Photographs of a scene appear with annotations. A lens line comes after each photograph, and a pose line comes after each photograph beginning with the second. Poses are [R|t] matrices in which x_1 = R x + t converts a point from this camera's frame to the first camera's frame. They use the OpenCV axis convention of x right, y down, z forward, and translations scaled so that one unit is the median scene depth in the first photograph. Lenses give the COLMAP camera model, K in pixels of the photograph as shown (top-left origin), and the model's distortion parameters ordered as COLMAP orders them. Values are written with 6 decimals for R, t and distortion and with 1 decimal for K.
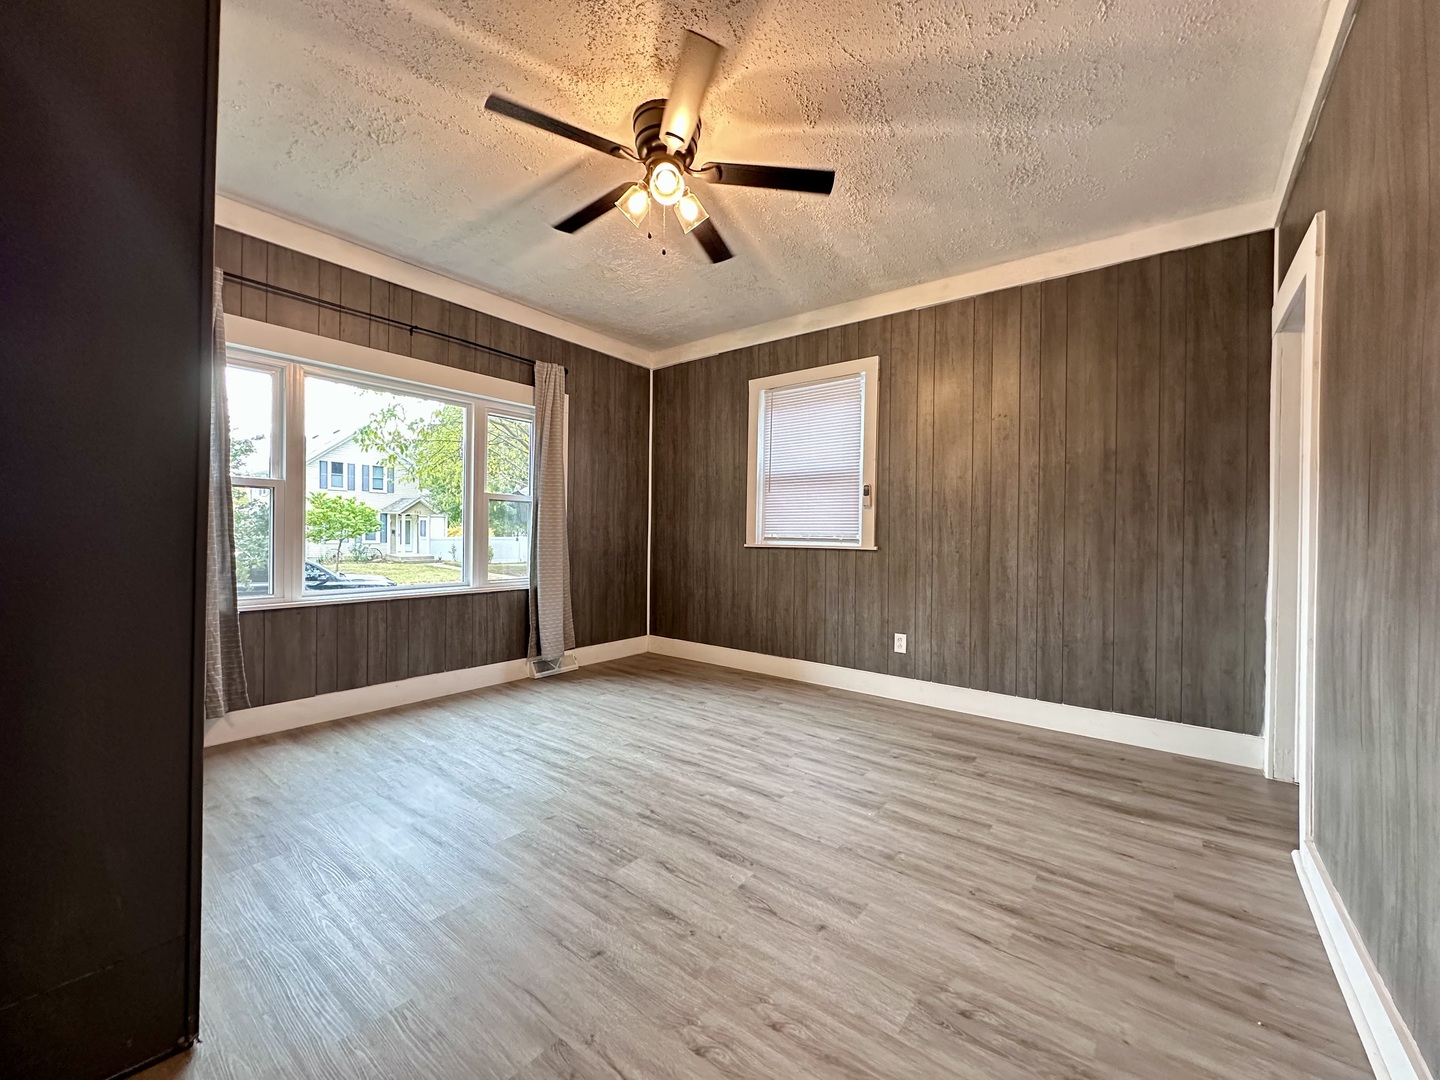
lens RADIAL K [[575.4, 0, 718.3], [0, 575.4, 542.2], [0, 0, 1]] dist [-0.003536, 0.000576]
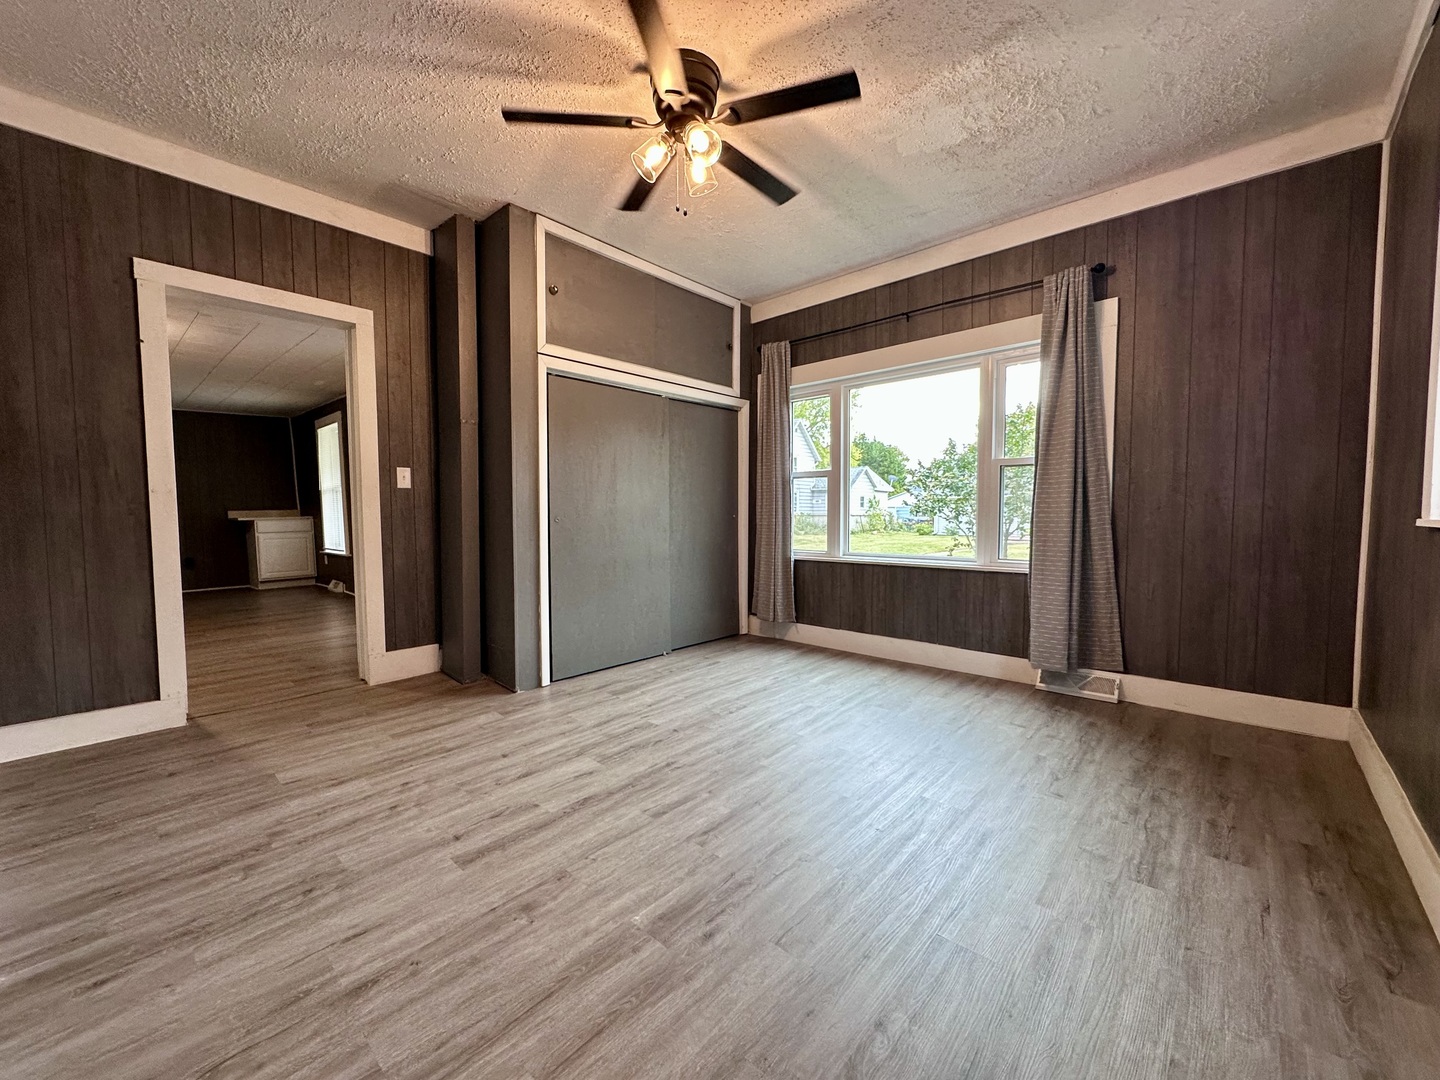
lens RADIAL K [[575.4, 0, 718.3], [0, 575.4, 542.2], [0, 0, 1]] dist [-0.003536, 0.000576]
pose [[-0.088066, 0.043288, -0.995174, 0.887428], [-0.007993, 0.998992, 0.044161, 0.009724], [0.996083, 0.011843, -0.087631, 1.134912]]
